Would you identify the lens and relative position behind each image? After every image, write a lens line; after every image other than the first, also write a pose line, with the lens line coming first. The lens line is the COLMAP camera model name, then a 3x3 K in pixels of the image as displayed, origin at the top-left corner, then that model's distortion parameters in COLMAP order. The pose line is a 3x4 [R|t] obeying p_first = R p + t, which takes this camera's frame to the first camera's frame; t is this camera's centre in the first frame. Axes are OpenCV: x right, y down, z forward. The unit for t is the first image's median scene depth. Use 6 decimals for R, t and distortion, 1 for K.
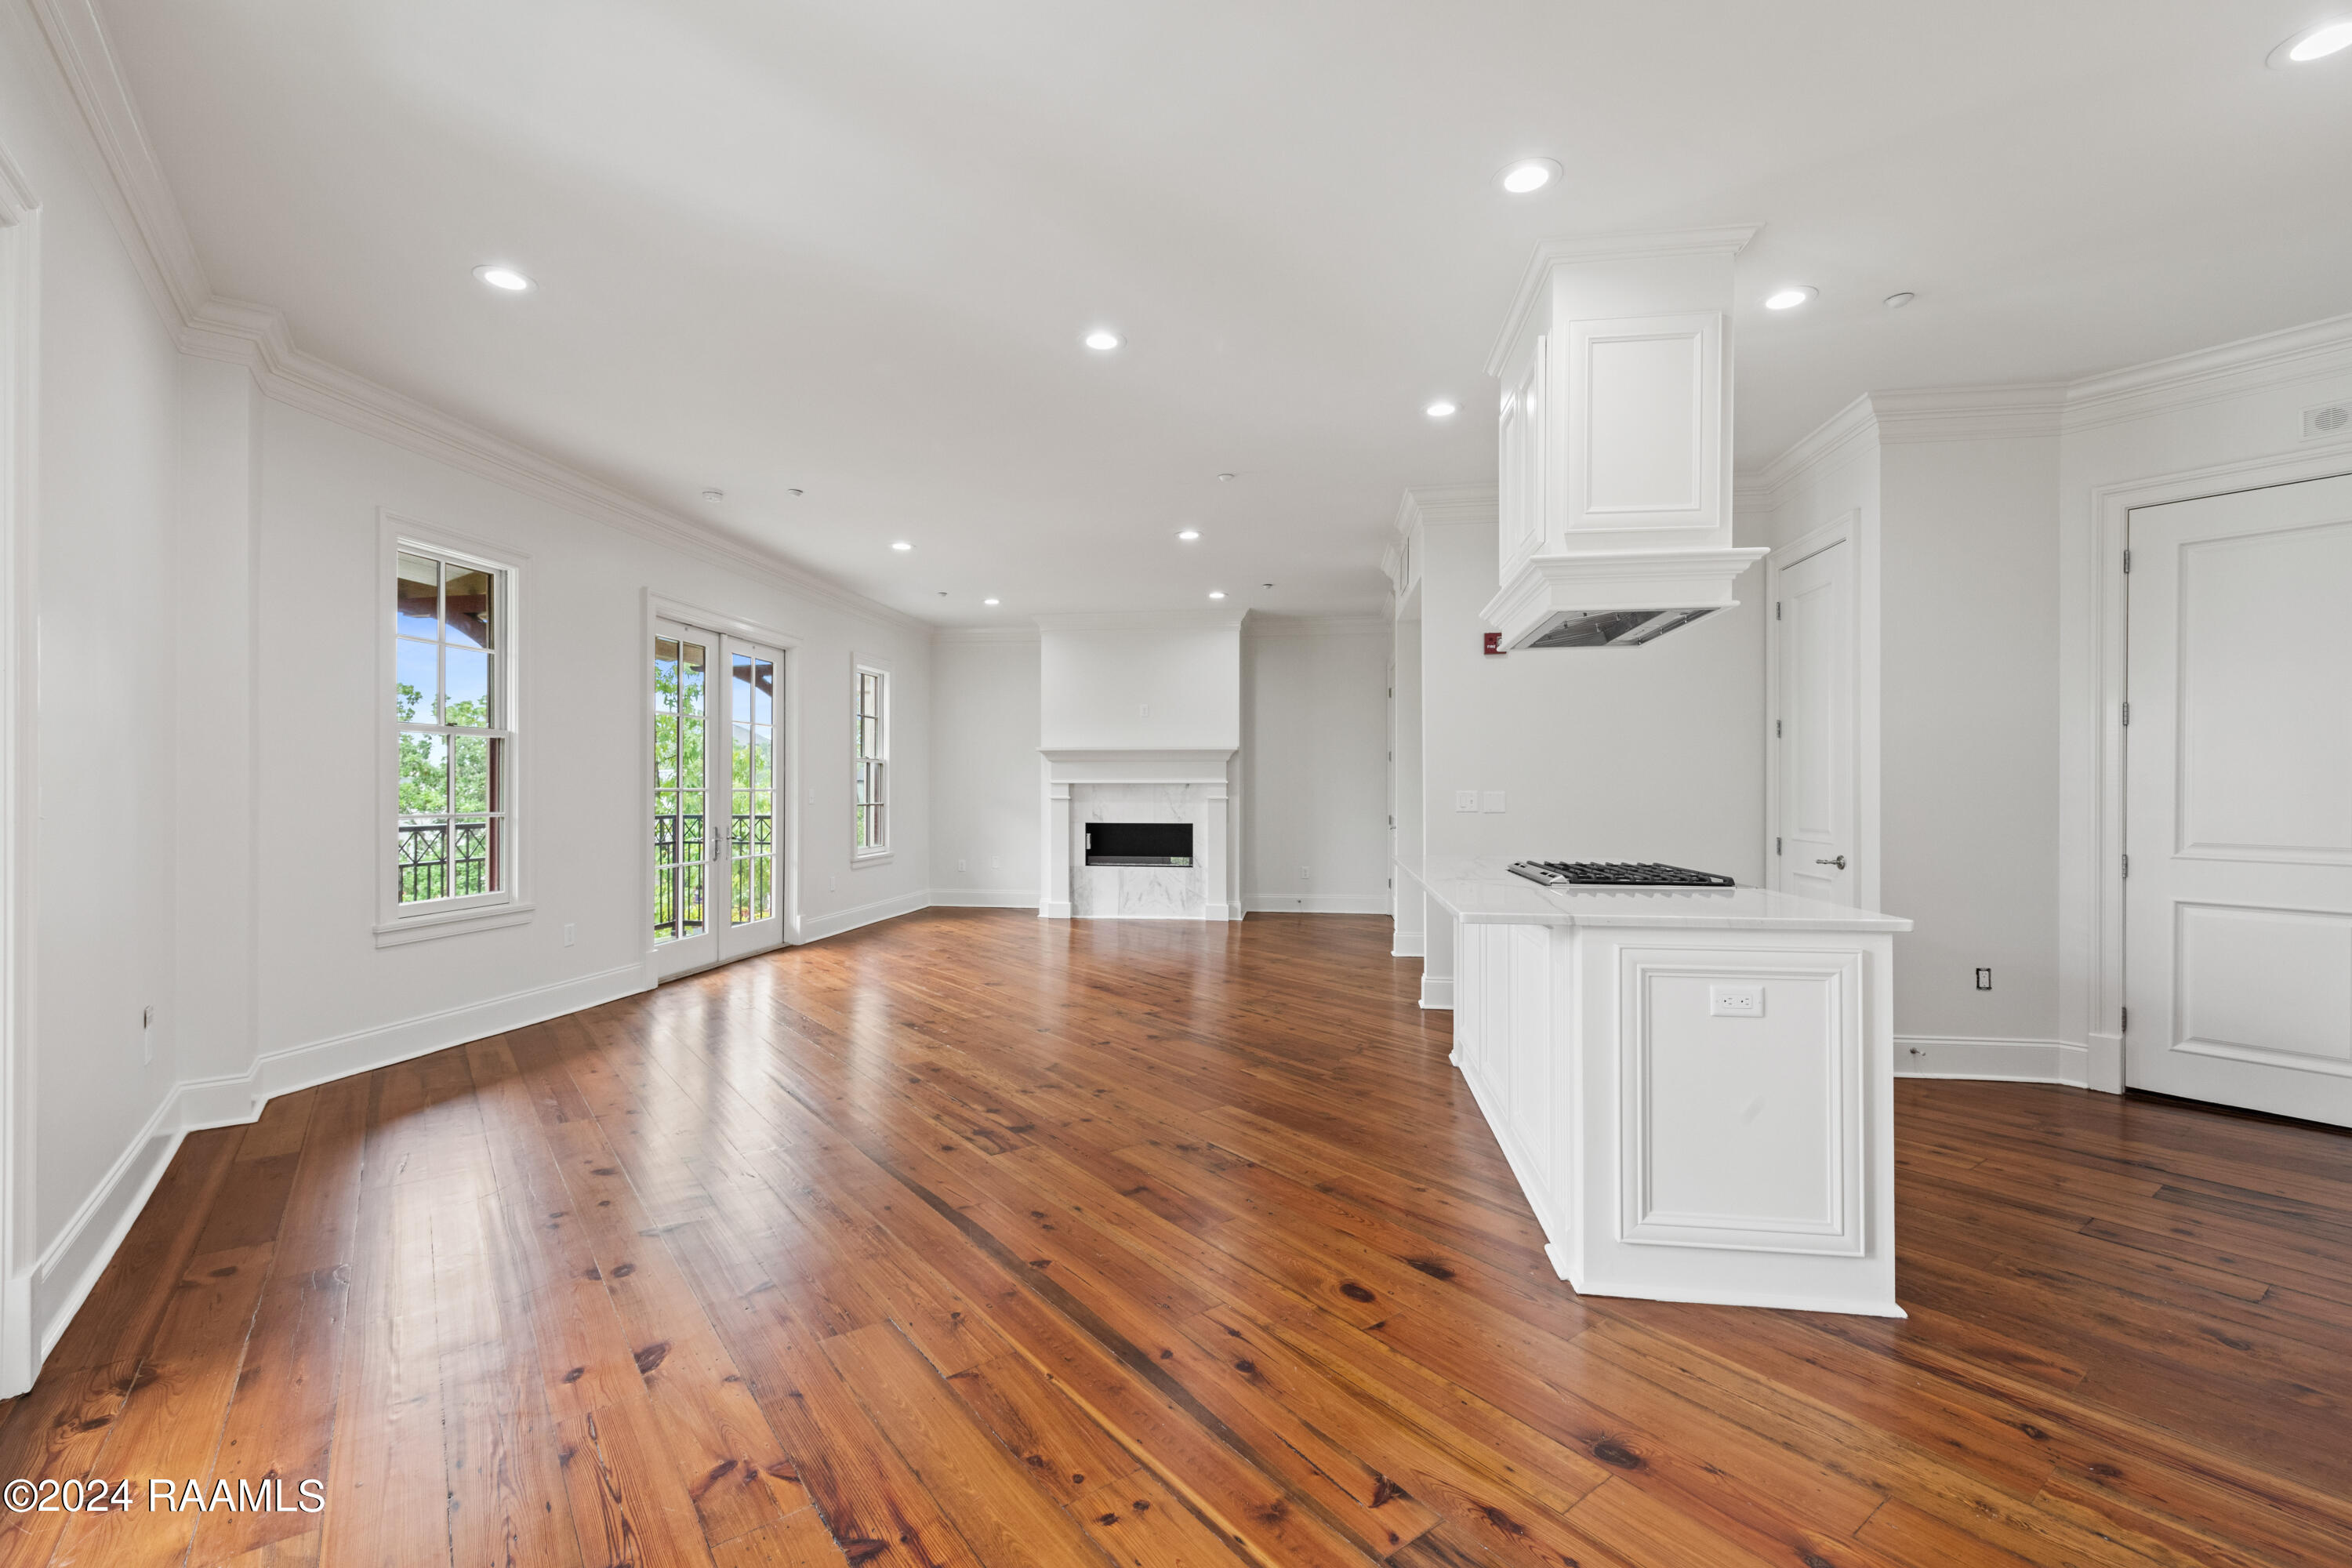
lens RADIAL K [[1020.2, 0, 1171.9], [0, 1020.2, 788.6], [0, 0, 1]] dist [0.007898, 0.000050]
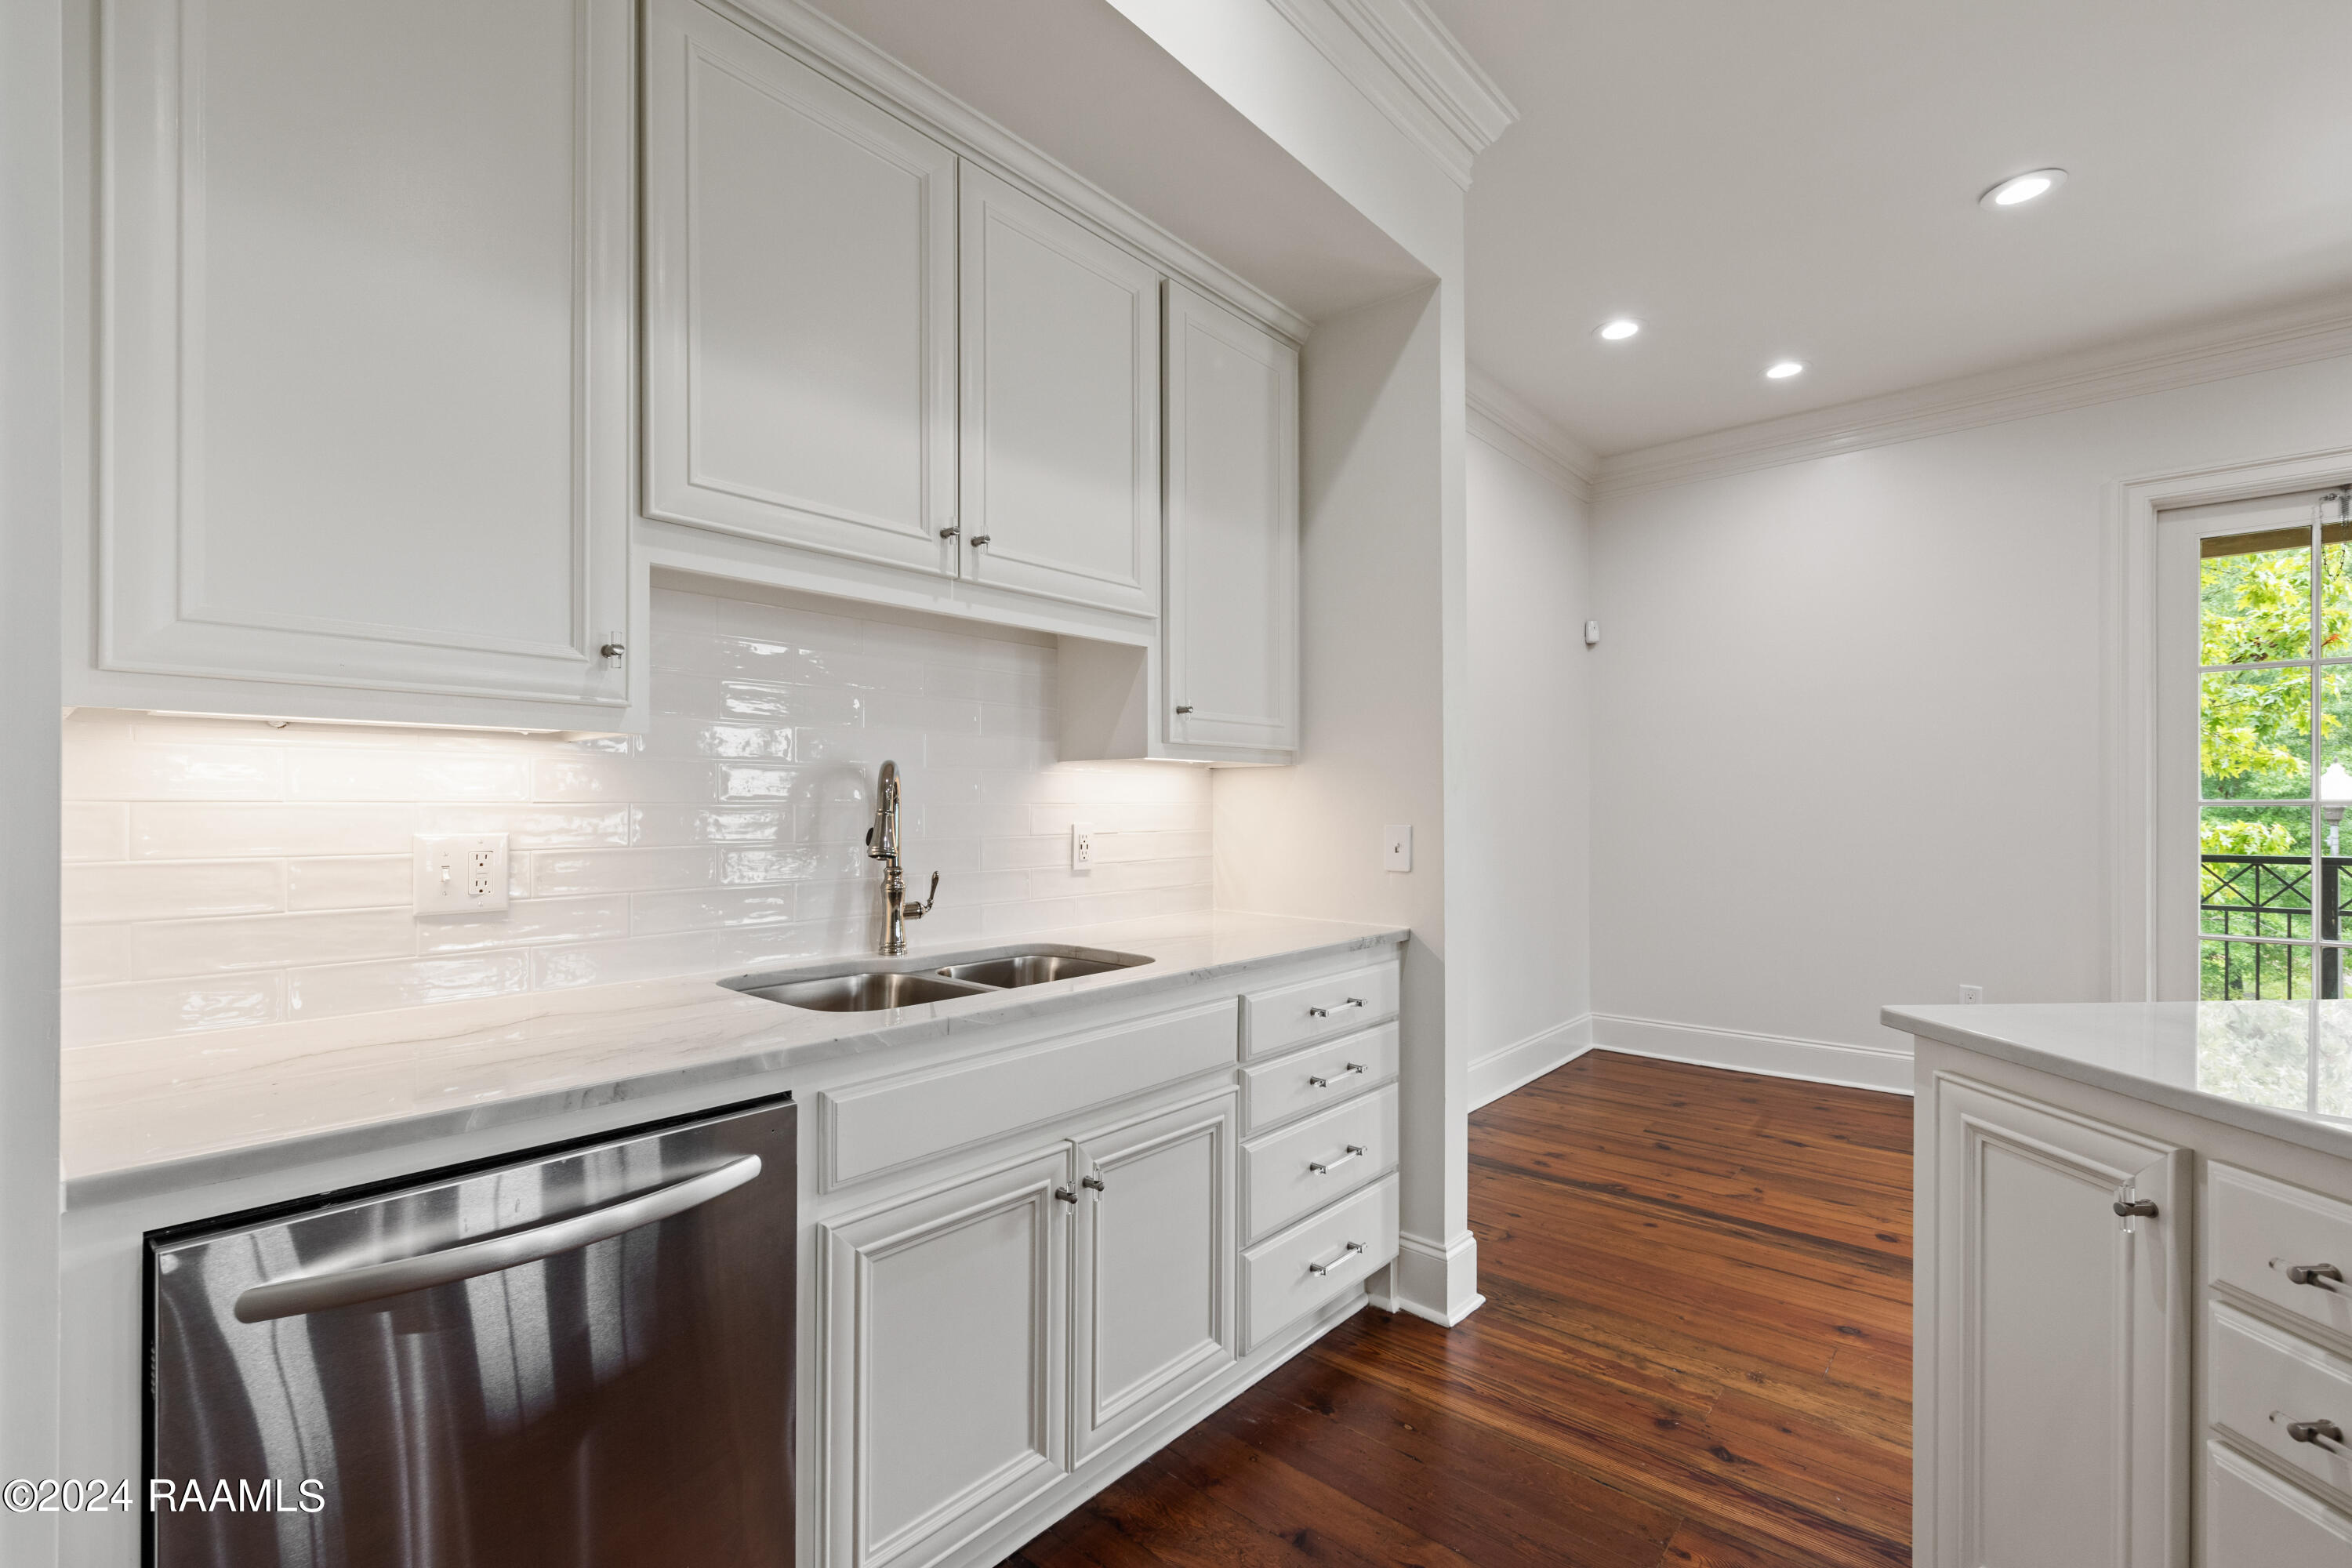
lens RADIAL K [[1036.3, 0, 1176.1], [0, 1036.3, 804.6], [0, 0, 1]] dist [0.009465, -0.000039]
pose [[-0.976833, 0.000493, -0.214002, 0.709605], [0.000649, 1.000000, -0.000657, 0.001837], [0.214001, -0.000781, -0.976833, 0.846889]]
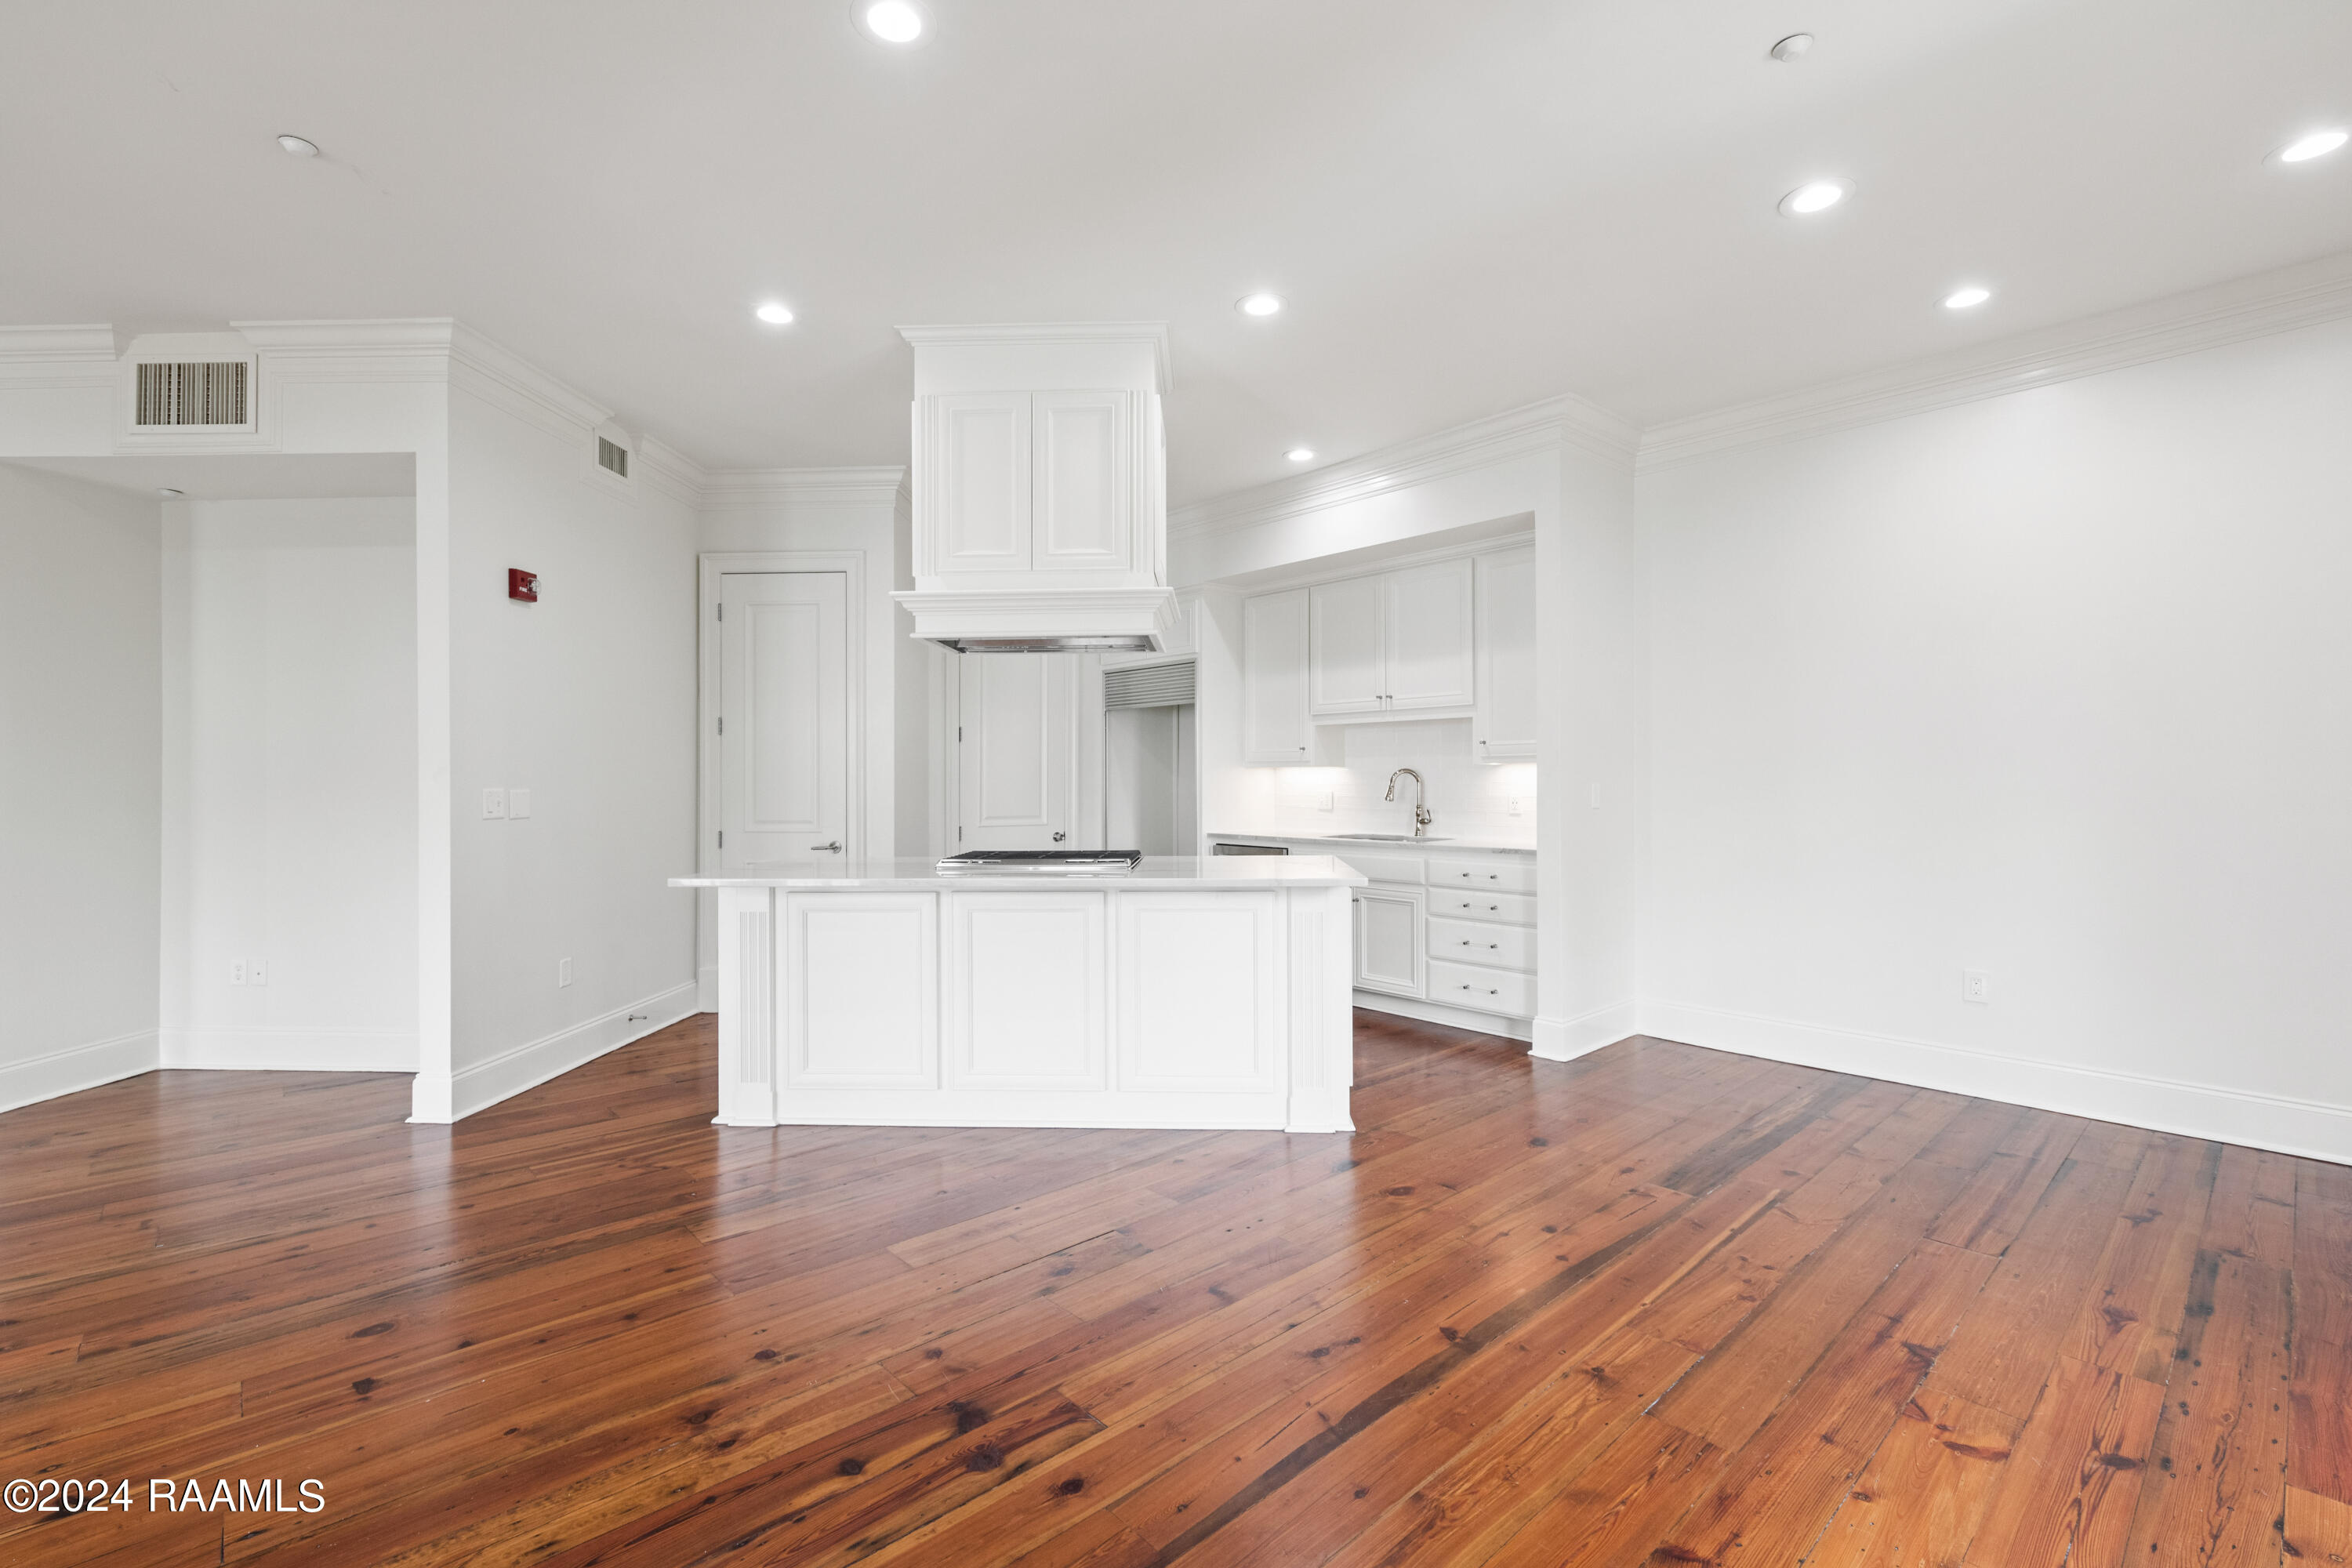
lens RADIAL K [[1021.9, 0, 1163.2], [0, 1021.9, 783.5], [0, 0, 1]] dist [0.002622, -0.000217]
pose [[-0.084938, -0.002328, 0.996383, -0.591588], [0.001518, 0.999996, 0.002465, -0.002902], [-0.996385, 0.001722, -0.084935, 0.801056]]
